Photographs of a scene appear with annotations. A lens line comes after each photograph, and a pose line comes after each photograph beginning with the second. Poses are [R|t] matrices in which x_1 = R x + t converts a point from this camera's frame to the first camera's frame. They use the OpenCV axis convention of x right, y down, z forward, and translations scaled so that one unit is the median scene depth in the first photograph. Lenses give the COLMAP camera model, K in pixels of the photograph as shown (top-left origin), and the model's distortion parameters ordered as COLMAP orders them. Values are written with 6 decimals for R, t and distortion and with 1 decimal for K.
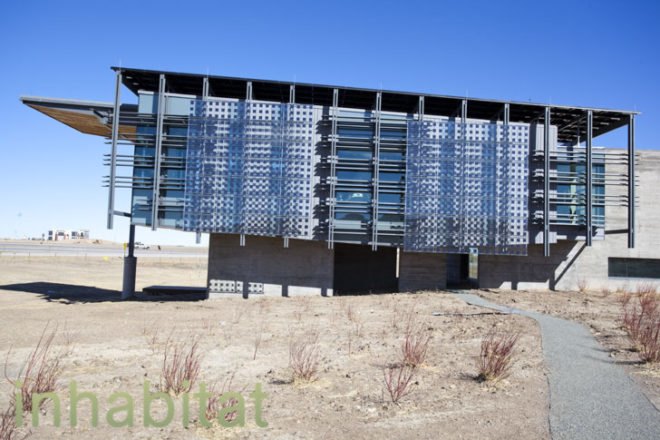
lens RADIAL K [[494.1, 0, 330.0], [0, 494.1, 220.0], [0, 0, 1]] dist [-0.006092, -0.000005]
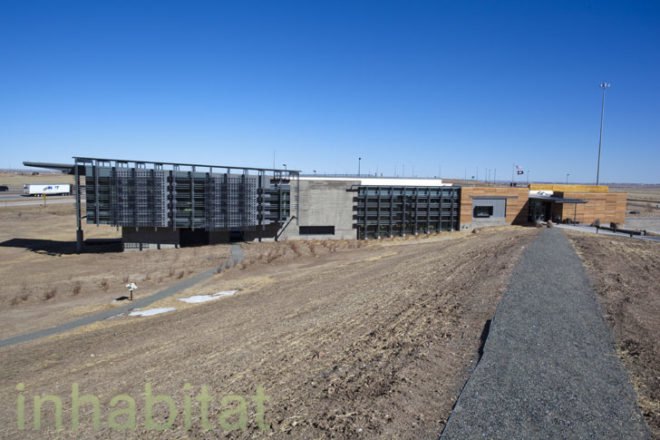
lens RADIAL K [[494.1, 0, 330.0], [0, 494.1, 220.0], [0, 0, 1]] dist [-0.006092, -0.000005]
pose [[0.985039, -0.037541, 0.168195, 0.314361], [0.010380, 0.987138, 0.159536, -0.338839], [-0.172021, -0.155404, 0.972758, -1.361451]]
